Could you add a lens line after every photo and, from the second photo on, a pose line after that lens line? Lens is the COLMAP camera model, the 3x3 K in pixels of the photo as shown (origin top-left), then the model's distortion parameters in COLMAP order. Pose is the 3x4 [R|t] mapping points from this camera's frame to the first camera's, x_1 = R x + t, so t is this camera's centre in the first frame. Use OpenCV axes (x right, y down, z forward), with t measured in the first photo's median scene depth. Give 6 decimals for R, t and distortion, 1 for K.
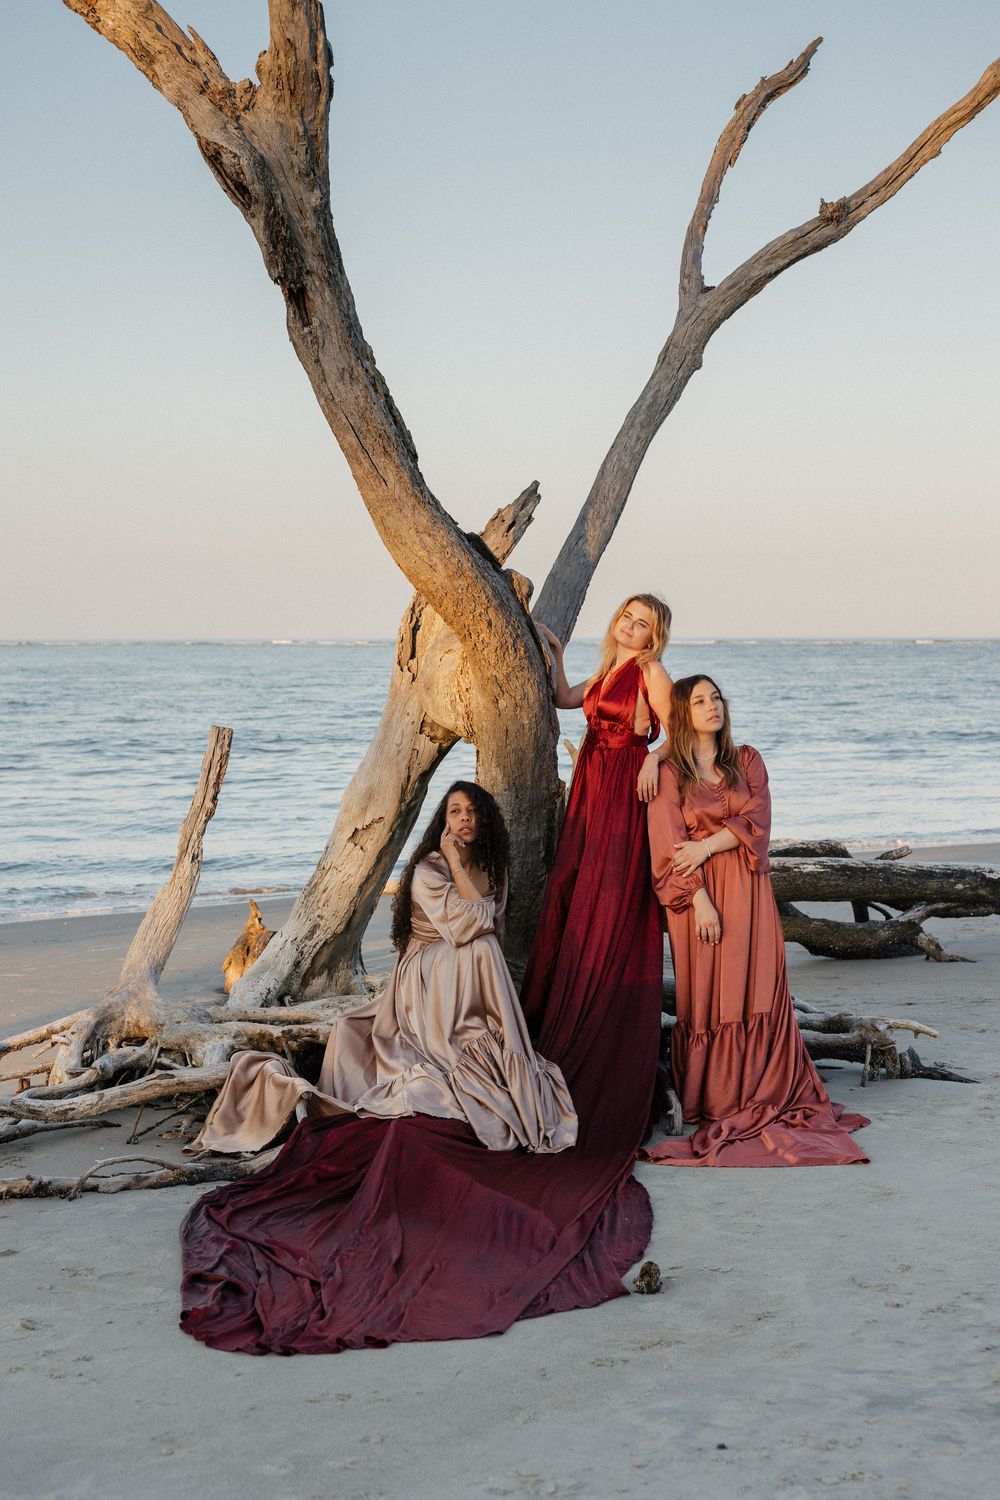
lens RADIAL K [[2287.7, 0, 499.8], [0, 2287.7, 748.8], [0, 0, 1]] dist [-0.007595, 0.000000]
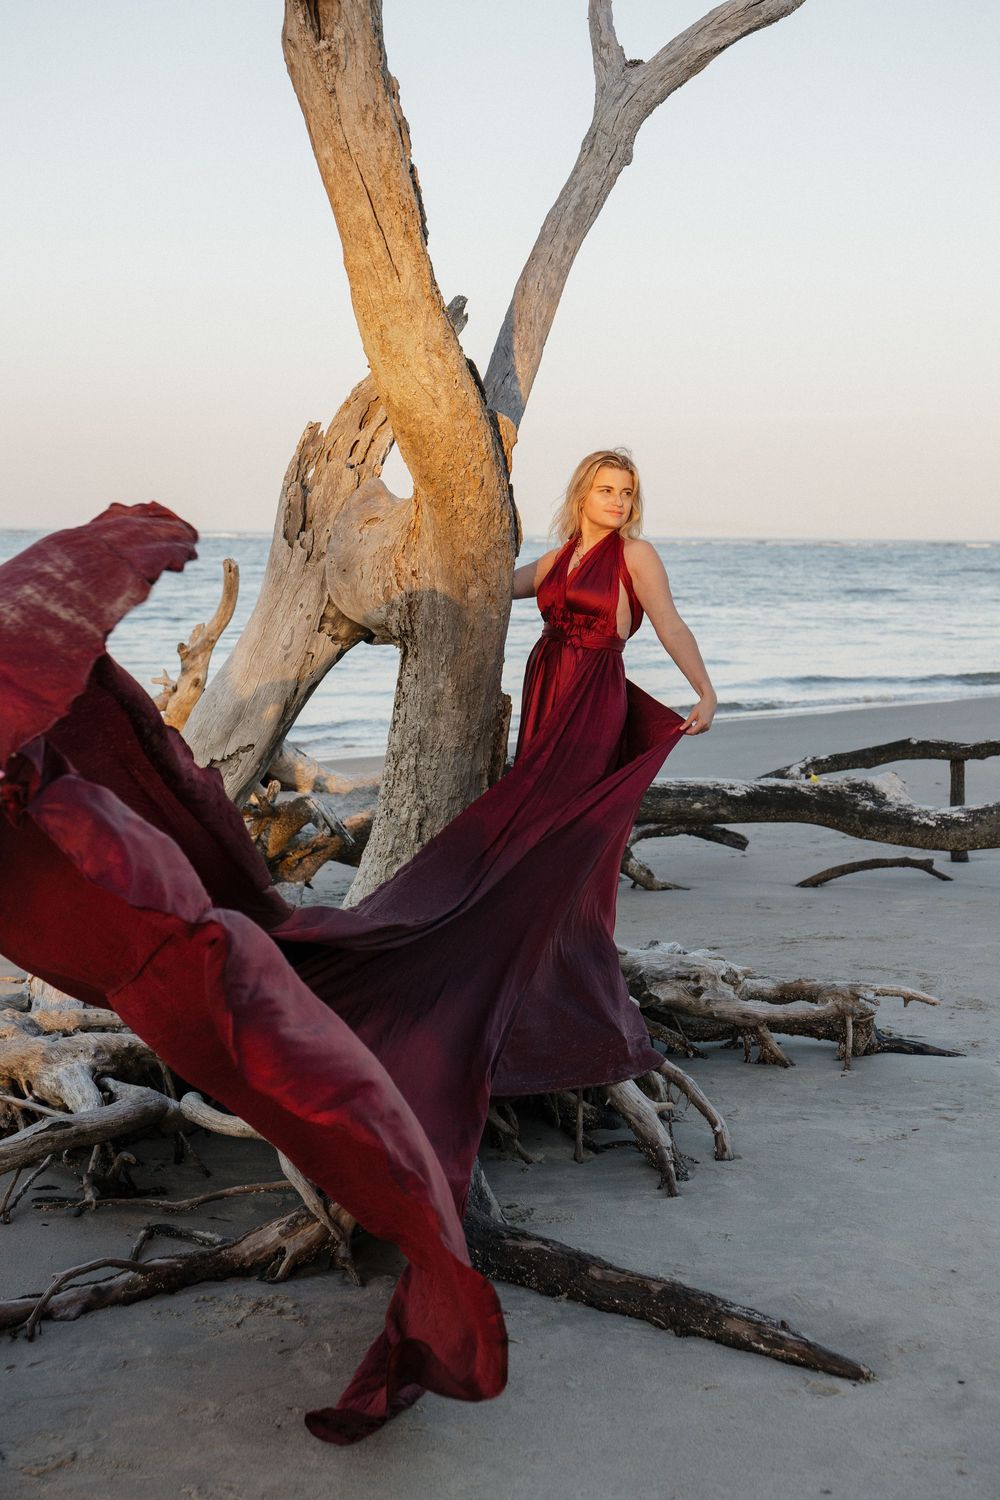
lens RADIAL K [[2329.1, 0, 500.2], [0, 2329.1, 749.9], [0, 0, 1]] dist [-0.038537, 0.000000]
pose [[0.952527, -0.014883, 0.304090, -0.203588], [0.000944, 0.998944, 0.045936, -0.002991], [-0.304452, -0.043468, 0.951535, 0.255915]]
